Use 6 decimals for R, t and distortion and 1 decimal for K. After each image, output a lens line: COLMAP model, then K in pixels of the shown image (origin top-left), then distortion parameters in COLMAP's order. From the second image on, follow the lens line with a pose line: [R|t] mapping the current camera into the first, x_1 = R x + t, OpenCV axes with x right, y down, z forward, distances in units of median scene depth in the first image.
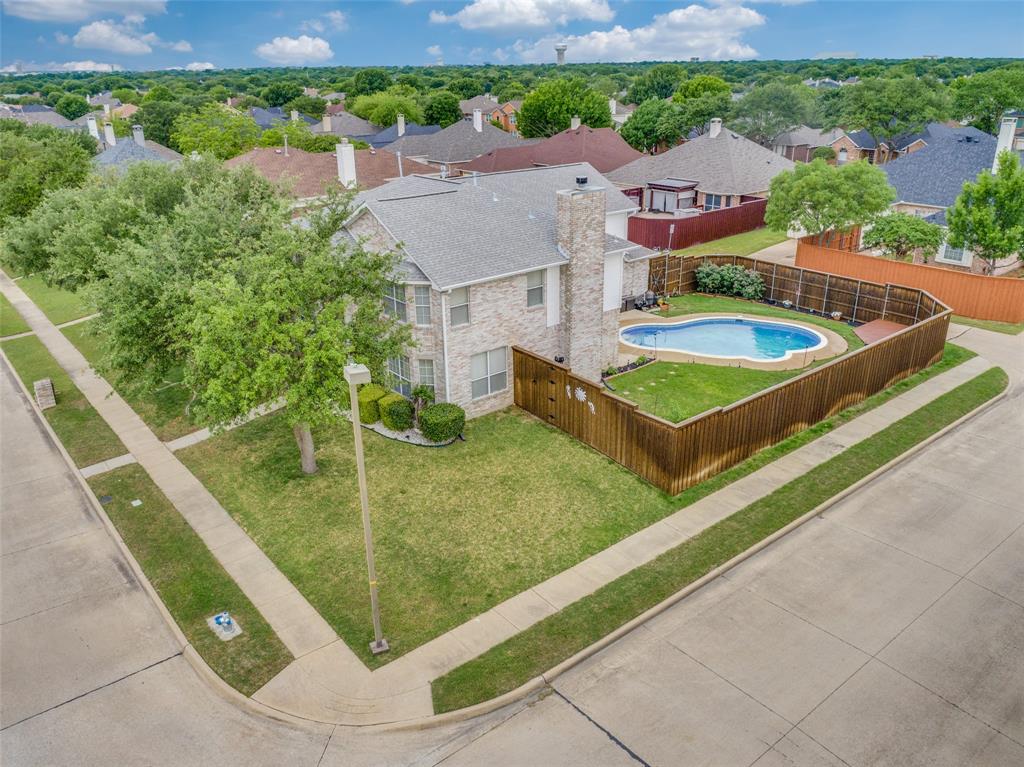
lens RADIAL K [[778.0, 0, 507.9], [0, 778.0, 386.4], [0, 0, 1]] dist [-0.004030, 0.000439]
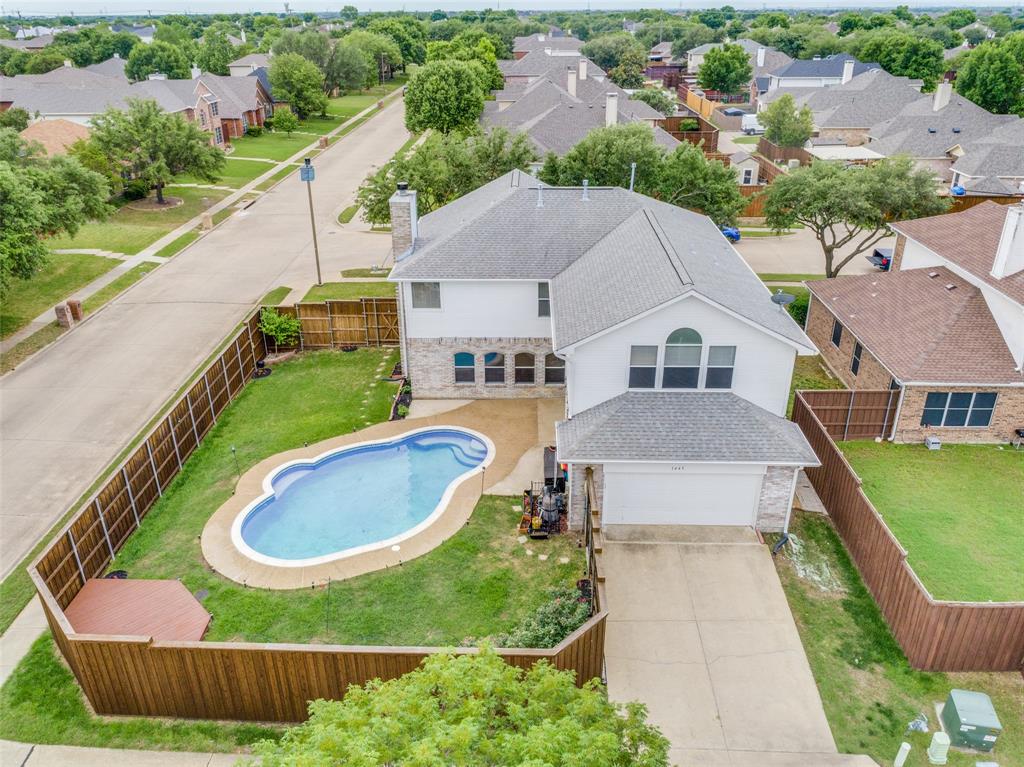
lens RADIAL K [[778.0, 0, 507.9], [0, 778.0, 386.4], [0, 0, 1]] dist [-0.004030, 0.000439]
pose [[-0.654874, 0.340750, -0.674559, 1.020779], [-0.275755, 0.723304, 0.633081, -0.974030], [0.703633, 0.600601, -0.379710, 2.075805]]
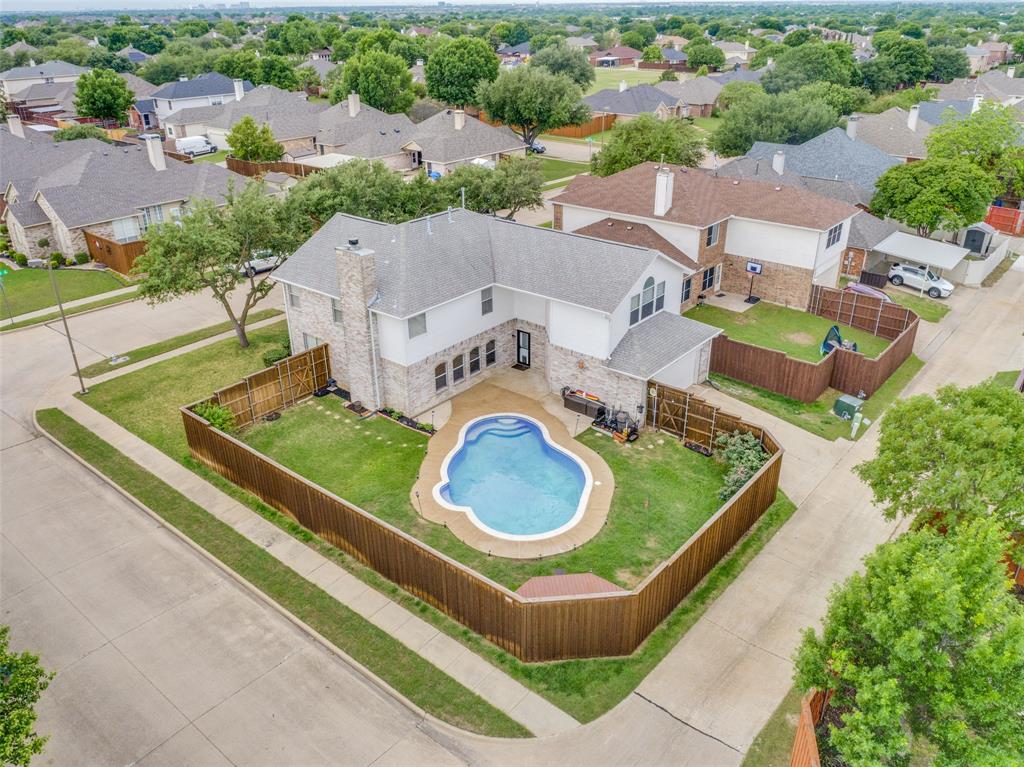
lens RADIAL K [[778.0, 0, 507.9], [0, 778.0, 386.4], [0, 0, 1]] dist [-0.004030, 0.000439]
pose [[0.187073, 0.438400, -0.879096, 1.599613], [-0.362434, 0.862562, 0.353028, -0.720411], [0.913042, 0.252572, 0.320253, 1.102759]]
